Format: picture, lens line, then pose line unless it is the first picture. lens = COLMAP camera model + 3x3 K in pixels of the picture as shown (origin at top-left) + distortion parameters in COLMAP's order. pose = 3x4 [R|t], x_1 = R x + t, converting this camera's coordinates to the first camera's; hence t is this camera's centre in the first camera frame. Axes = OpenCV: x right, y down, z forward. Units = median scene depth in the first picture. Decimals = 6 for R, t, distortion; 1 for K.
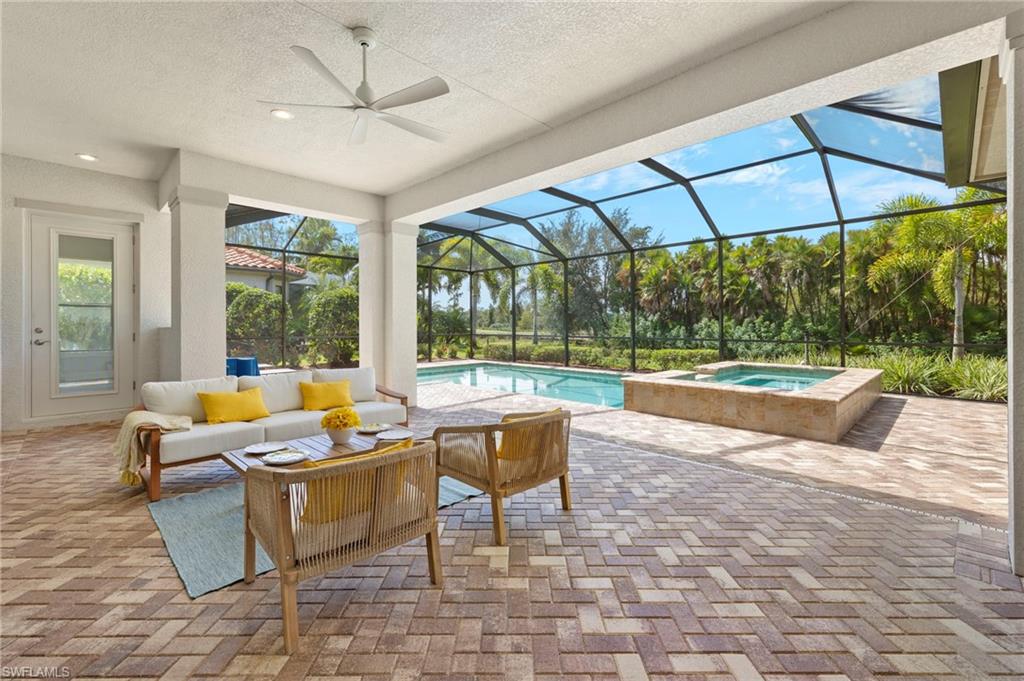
lens RADIAL K [[439.2, 0, 517.7], [0, 439.2, 326.2], [0, 0, 1]] dist [0.002091, 0.000021]
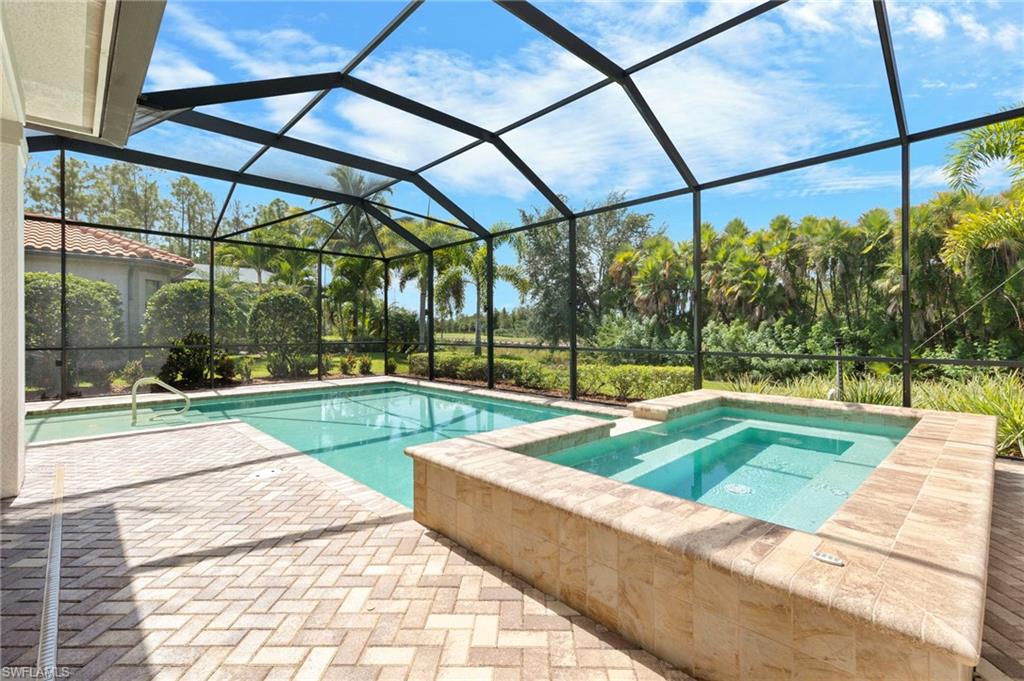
lens RADIAL K [[463.6, 0, 516.4], [0, 463.6, 333.2], [0, 0, 1]] dist [0.003046, 0.000523]
pose [[0.999549, -0.001218, -0.030019, 0.103442], [0.001306, 0.999995, 0.002940, 0.000872], [0.030016, -0.002977, 0.999545, 0.155429]]
